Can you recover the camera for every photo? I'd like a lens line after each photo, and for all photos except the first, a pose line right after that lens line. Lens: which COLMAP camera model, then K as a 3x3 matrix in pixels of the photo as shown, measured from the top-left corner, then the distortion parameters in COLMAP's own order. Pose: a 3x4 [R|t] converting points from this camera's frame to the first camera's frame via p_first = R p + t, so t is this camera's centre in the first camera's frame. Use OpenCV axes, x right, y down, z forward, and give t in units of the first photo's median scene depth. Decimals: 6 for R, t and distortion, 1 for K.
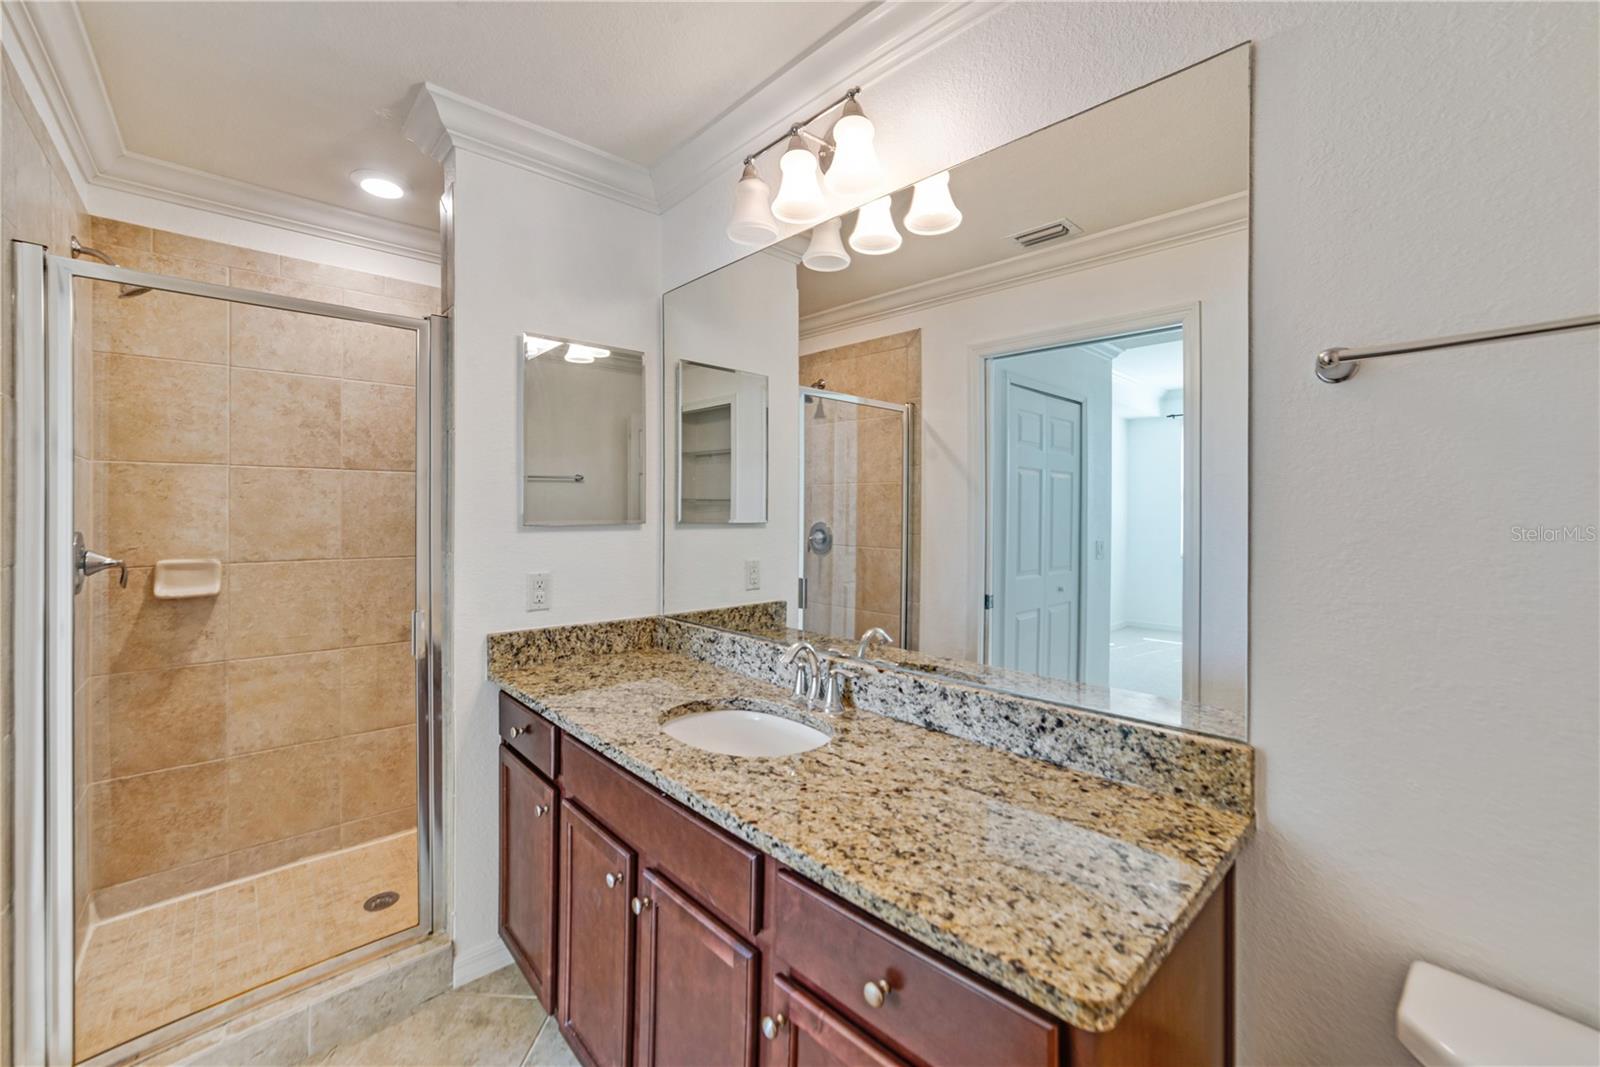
lens RADIAL K [[655.9, 0, 788.6], [0, 655.9, 523.5], [0, 0, 1]] dist [-0.084431, 0.036759]
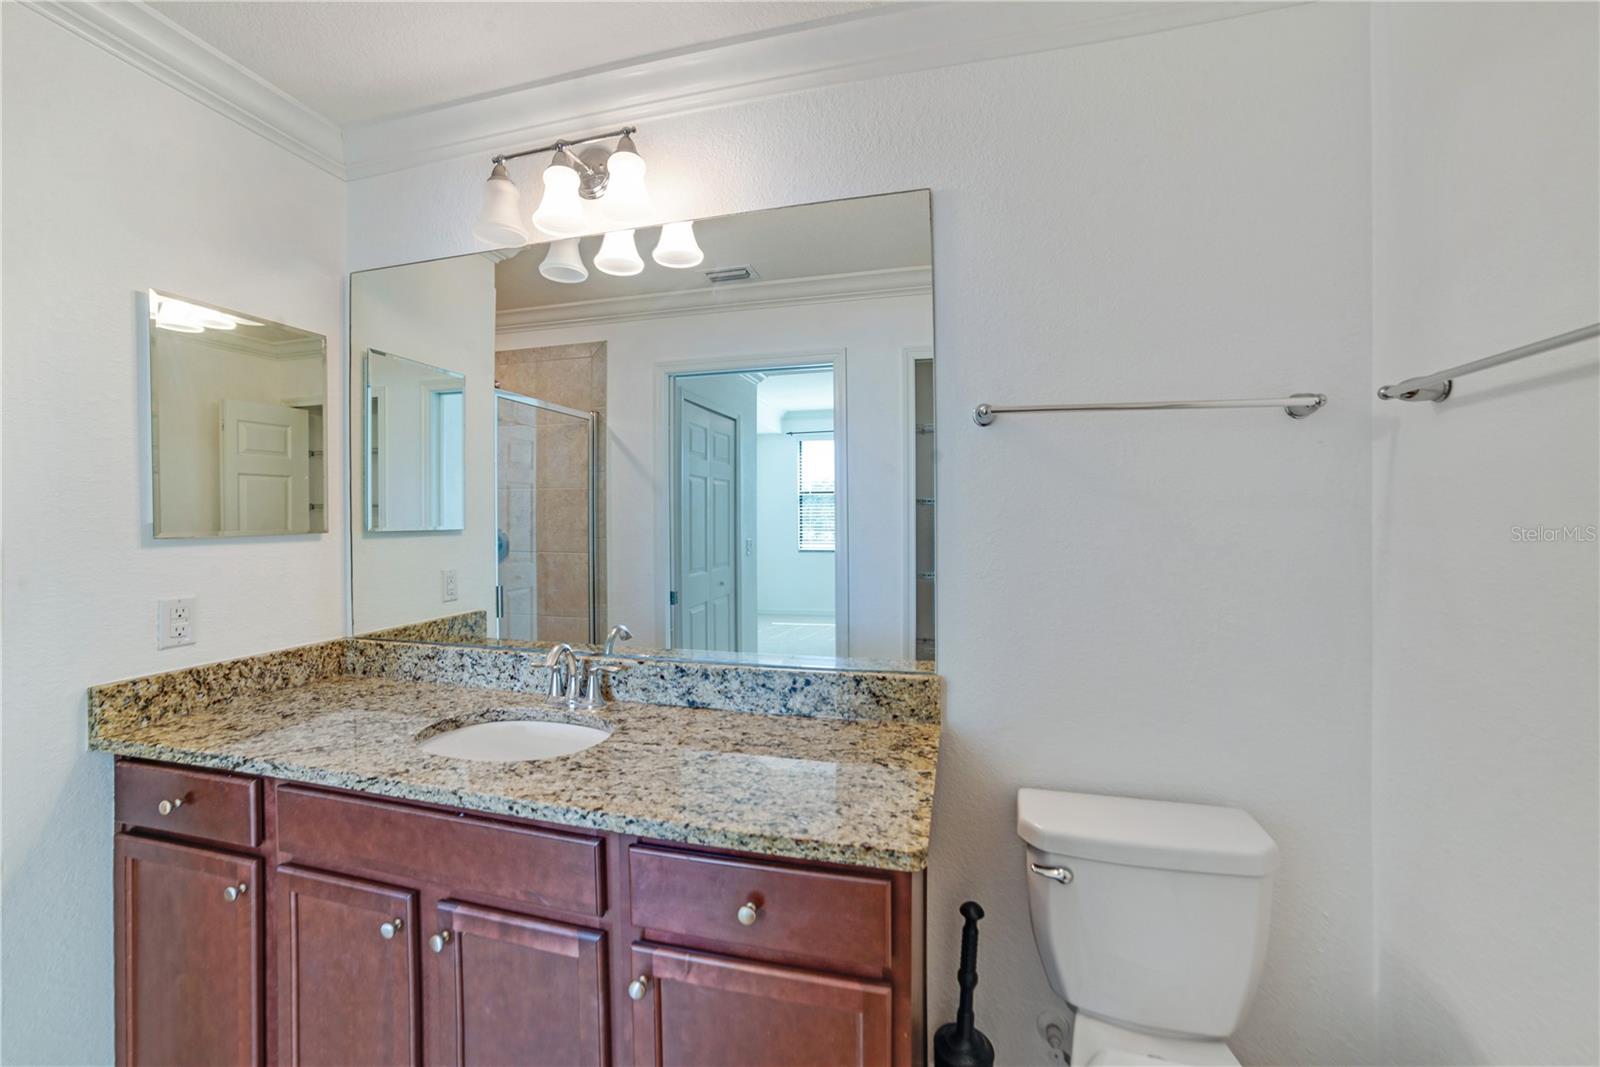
lens RADIAL K [[644.3, 0, 784.4], [0, 644.3, 520.7], [0, 0, 1]] dist [-0.107389, 0.049960]
pose [[0.841954, -0.014026, 0.539367, -0.281987], [0.020080, 0.999784, -0.005345, 0.000667], [-0.539175, 0.015331, 0.842054, -0.031523]]
